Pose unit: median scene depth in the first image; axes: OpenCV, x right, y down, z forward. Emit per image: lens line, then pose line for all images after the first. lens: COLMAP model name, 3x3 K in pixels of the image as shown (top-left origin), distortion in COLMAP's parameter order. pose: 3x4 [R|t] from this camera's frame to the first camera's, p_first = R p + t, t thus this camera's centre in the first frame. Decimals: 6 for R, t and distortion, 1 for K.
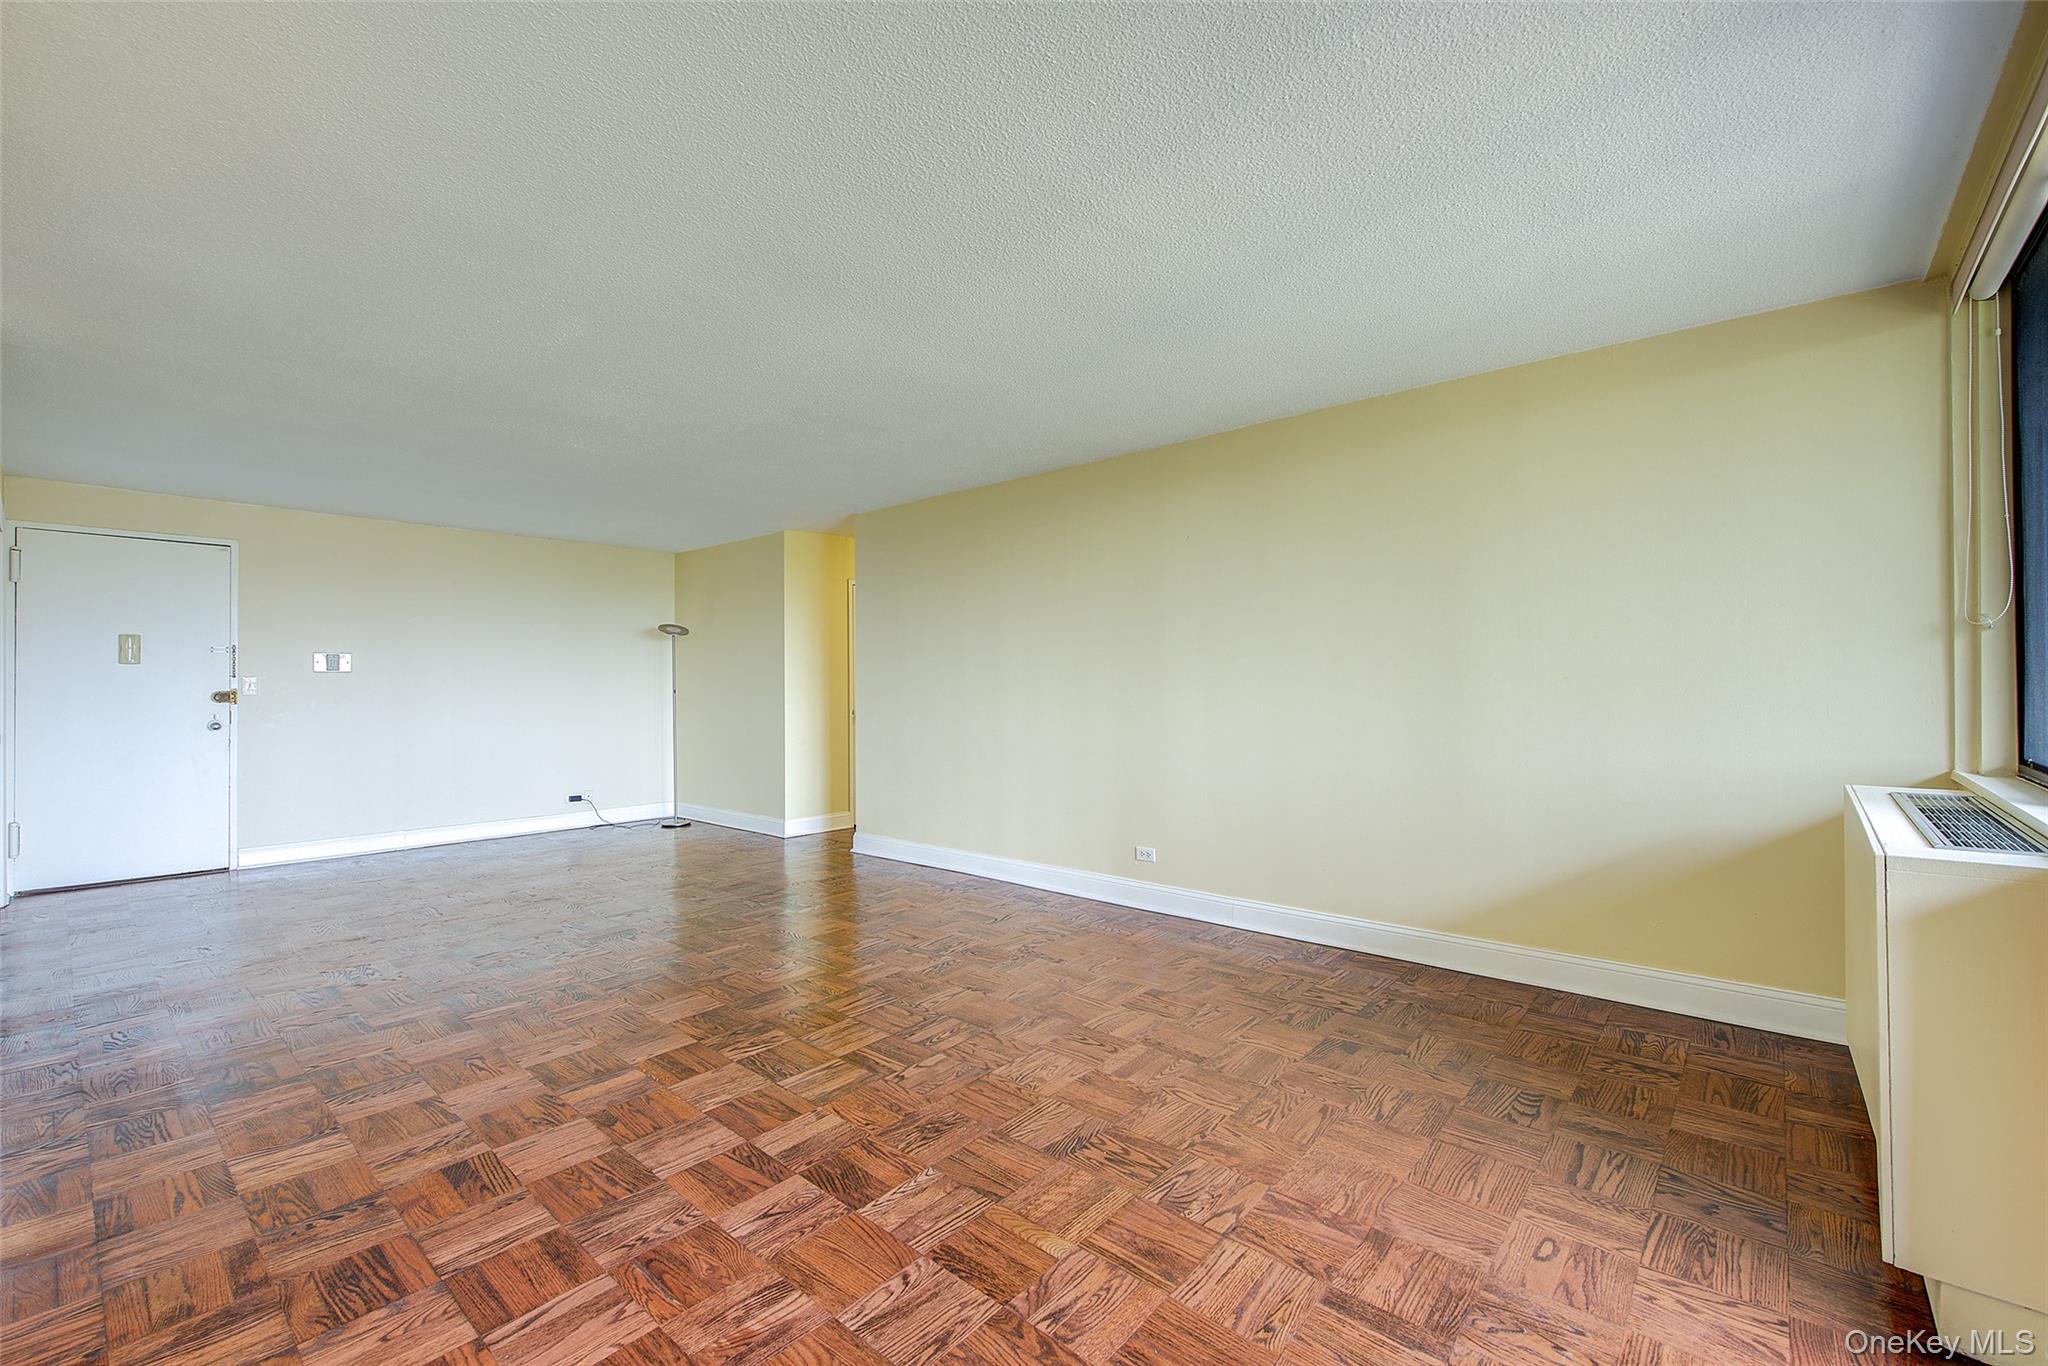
lens RADIAL K [[846.4, 0, 999.4], [0, 846.4, 686.8], [0, 0, 1]] dist [0.003251, -0.002818]
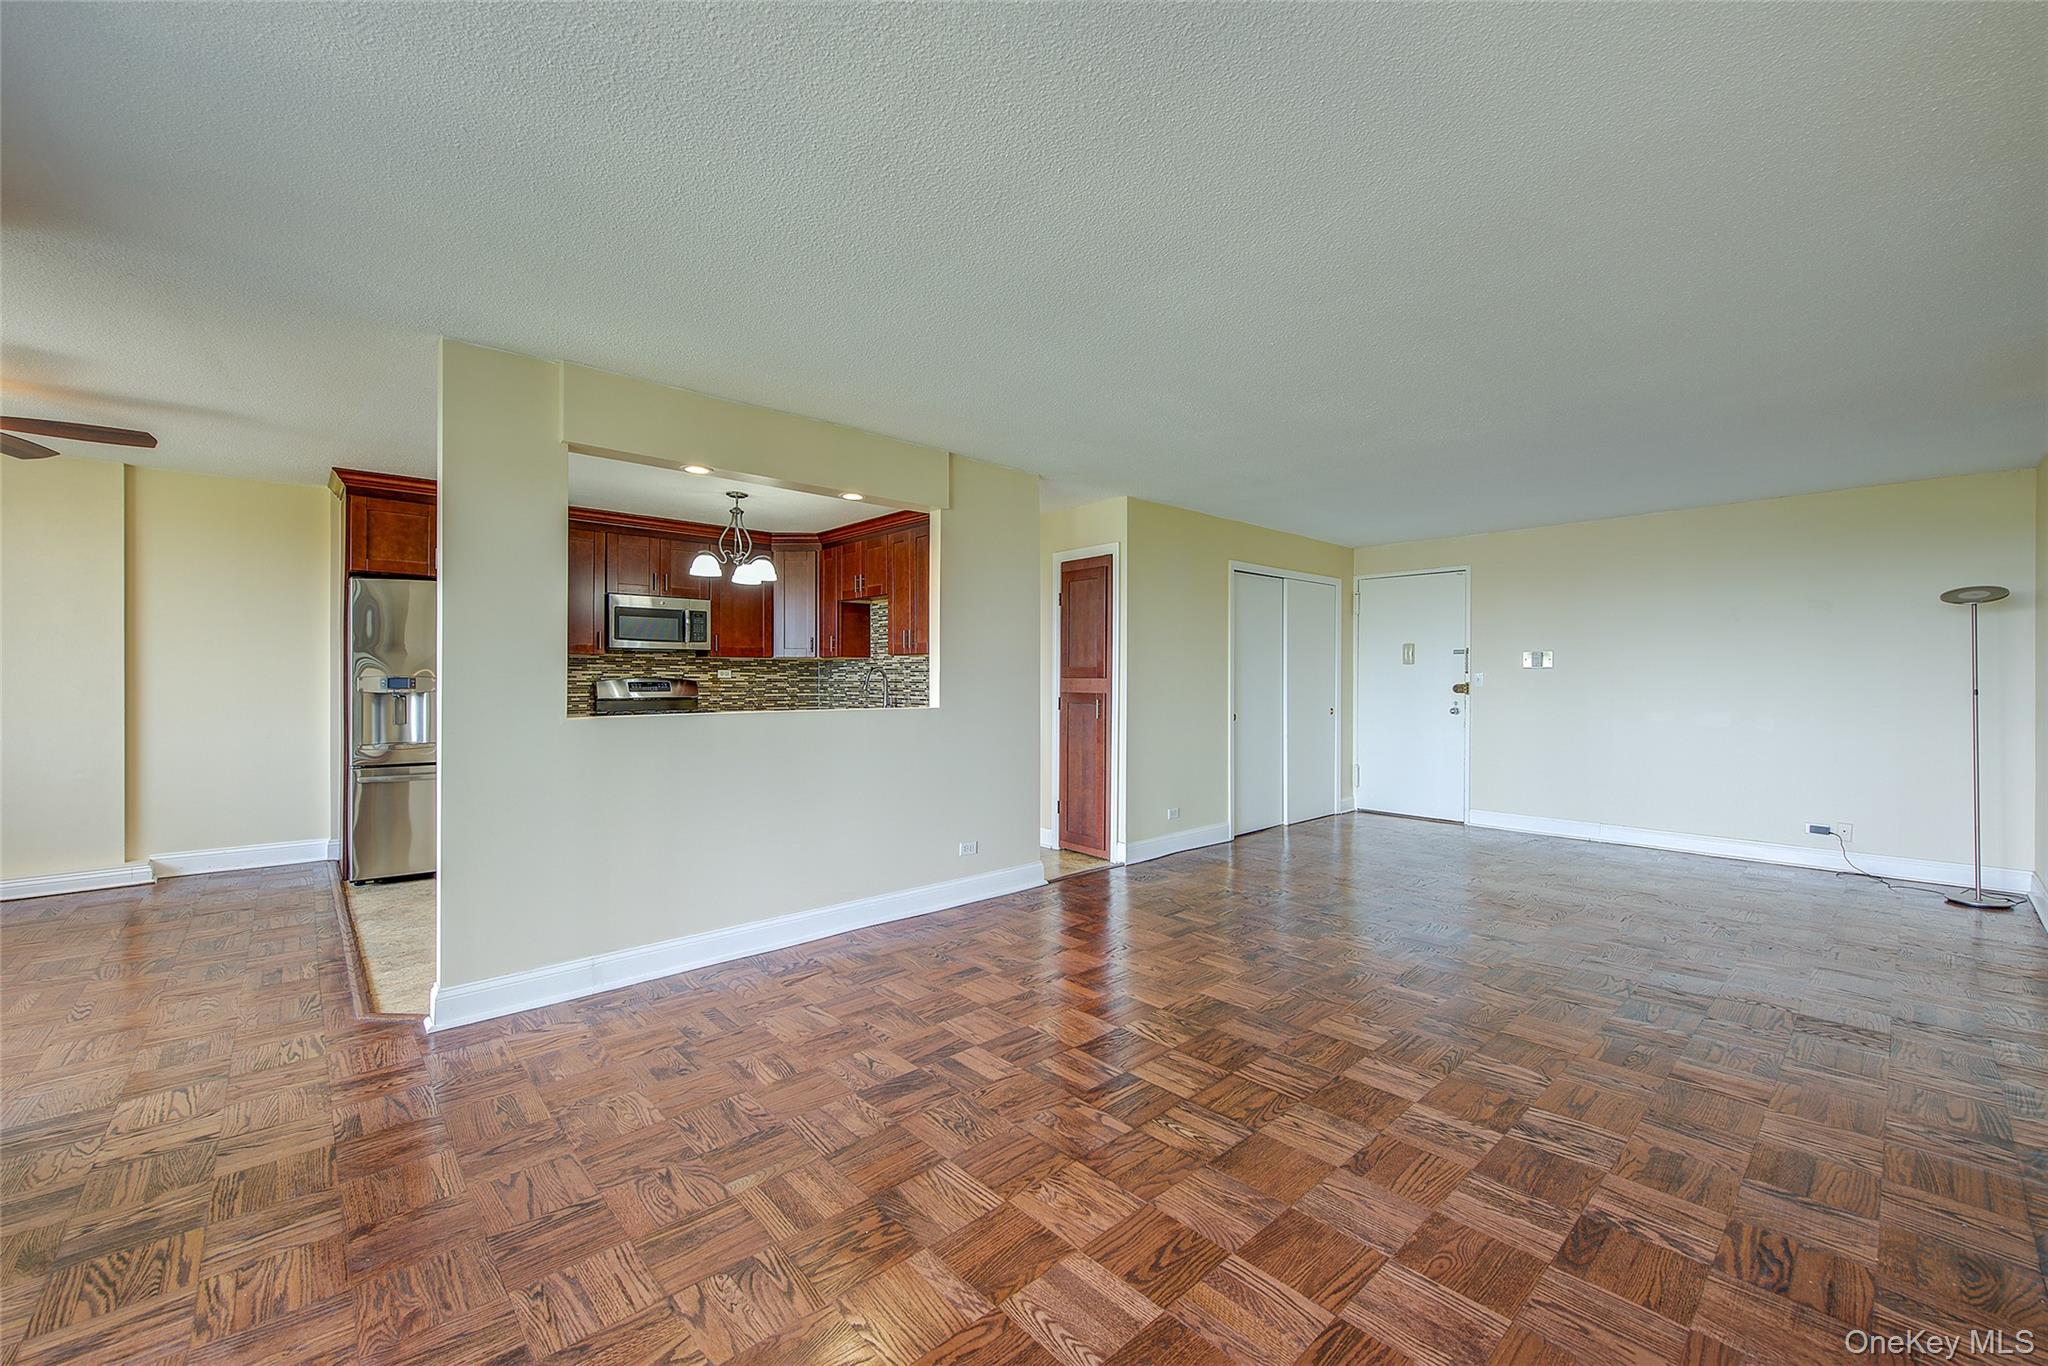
lens RADIAL K [[782.7, 0, 1035.0], [0, 782.7, 683.3], [0, 0, 1]] dist [0.002520, -0.001938]
pose [[-0.064600, 0.011980, -0.997839, 0.681719], [-0.003241, 0.999920, 0.012214, -0.018744], [0.997906, 0.004024, -0.064556, 0.914396]]
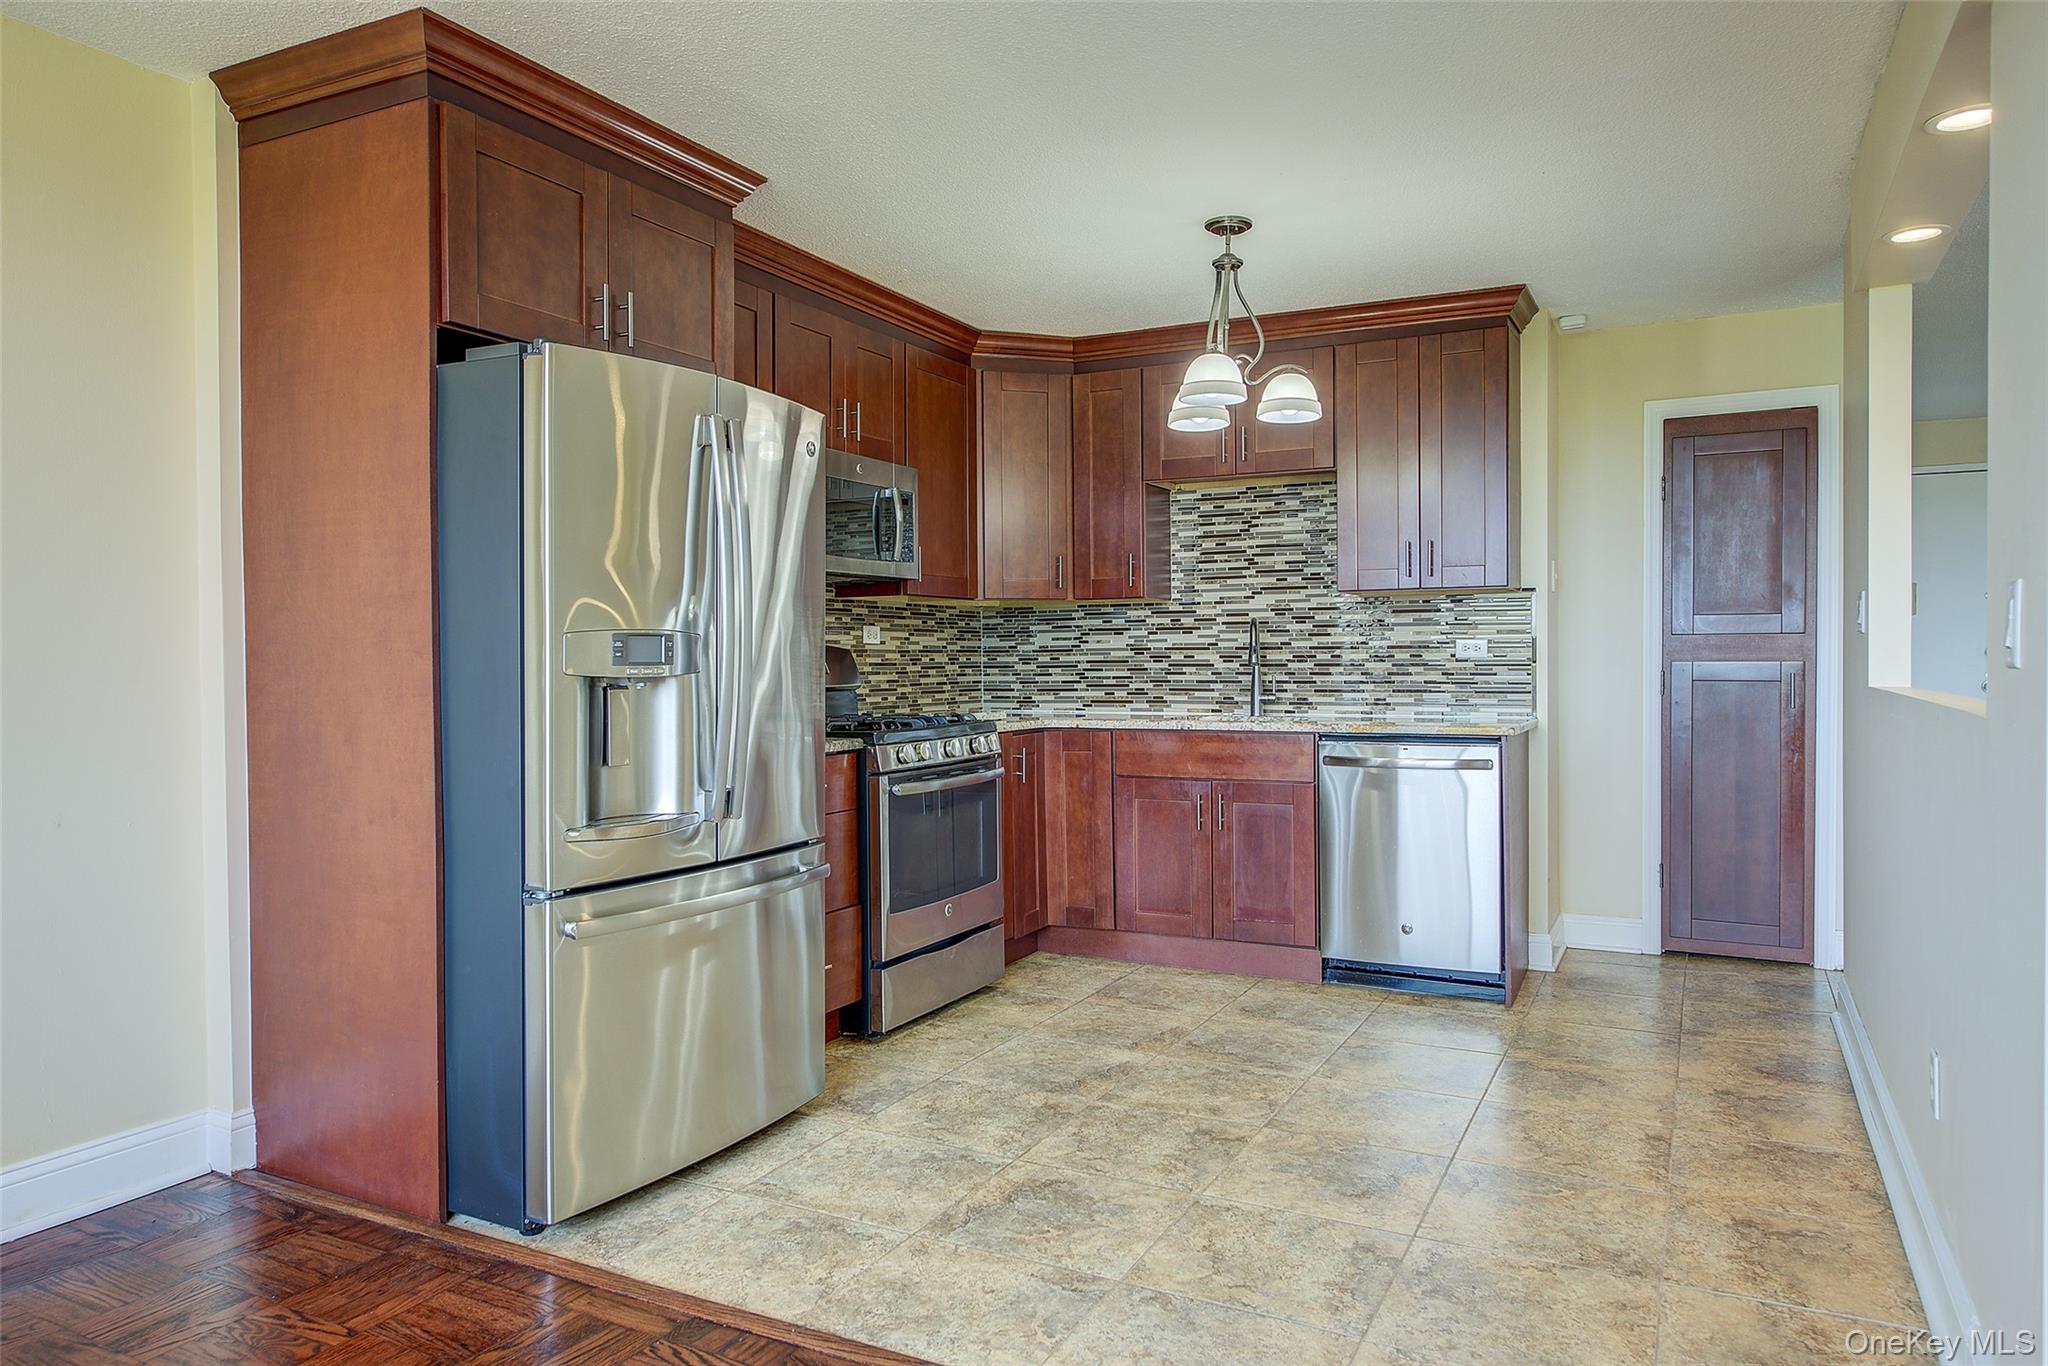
lens RADIAL K [[1319.0, 0, 1058.9], [0, 1319.0, 672.4], [0, 0, 1]] dist [0.008879, -0.000575]
pose [[0.284536, 0.015292, -0.958543, 0.160259], [0.004923, 0.999836, 0.017412, 0.007620], [0.958653, -0.009673, 0.284414, -0.510675]]
